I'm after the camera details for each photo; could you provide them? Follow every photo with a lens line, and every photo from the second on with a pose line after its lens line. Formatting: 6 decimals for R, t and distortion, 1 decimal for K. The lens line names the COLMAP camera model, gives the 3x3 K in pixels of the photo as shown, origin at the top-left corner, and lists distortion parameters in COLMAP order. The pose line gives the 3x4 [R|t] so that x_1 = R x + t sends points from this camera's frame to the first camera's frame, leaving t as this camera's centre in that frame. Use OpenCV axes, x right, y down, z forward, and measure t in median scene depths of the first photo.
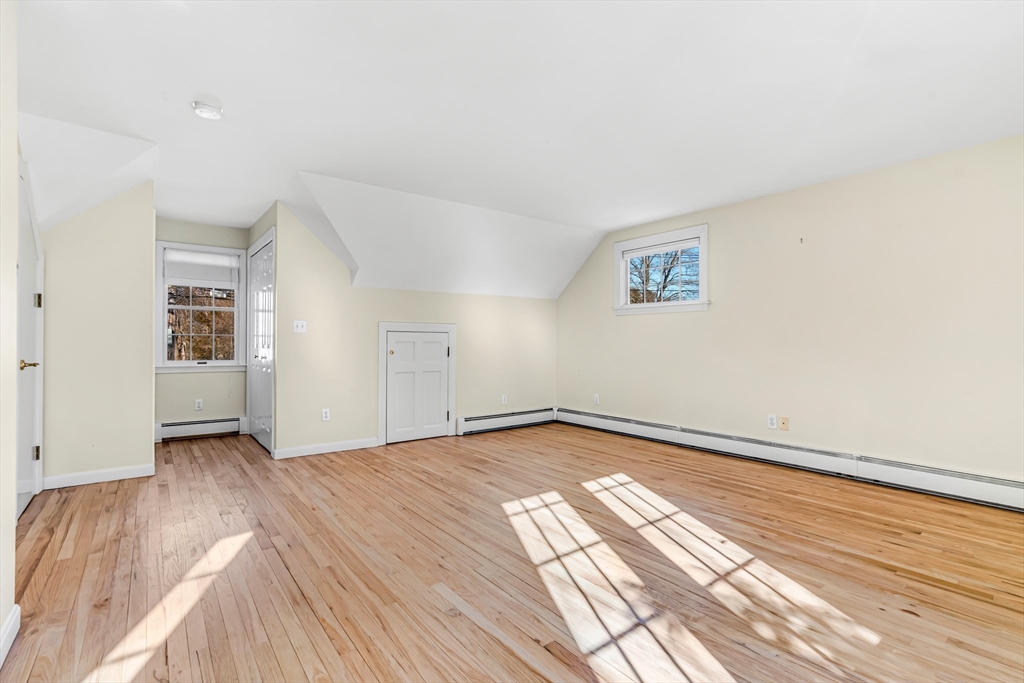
lens RADIAL K [[469.6, 0, 511.6], [0, 469.6, 341.2], [0, 0, 1]] dist [0.002927, 0.000433]
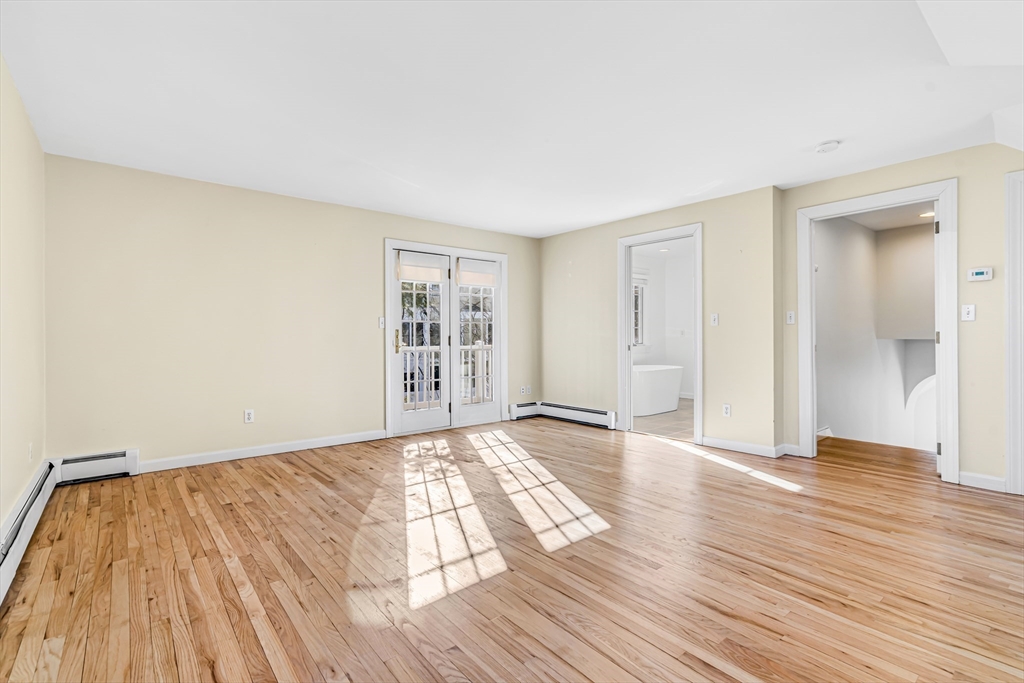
lens RADIAL K [[469.6, 0, 512.4], [0, 469.6, 337.7], [0, 0, 1]] dist [0.002927, 0.000433]
pose [[-0.999429, 0.002566, -0.033692, 0.195748], [0.002524, 0.999996, 0.001291, 0.005379], [0.033695, 0.001205, -0.999431, 1.977728]]
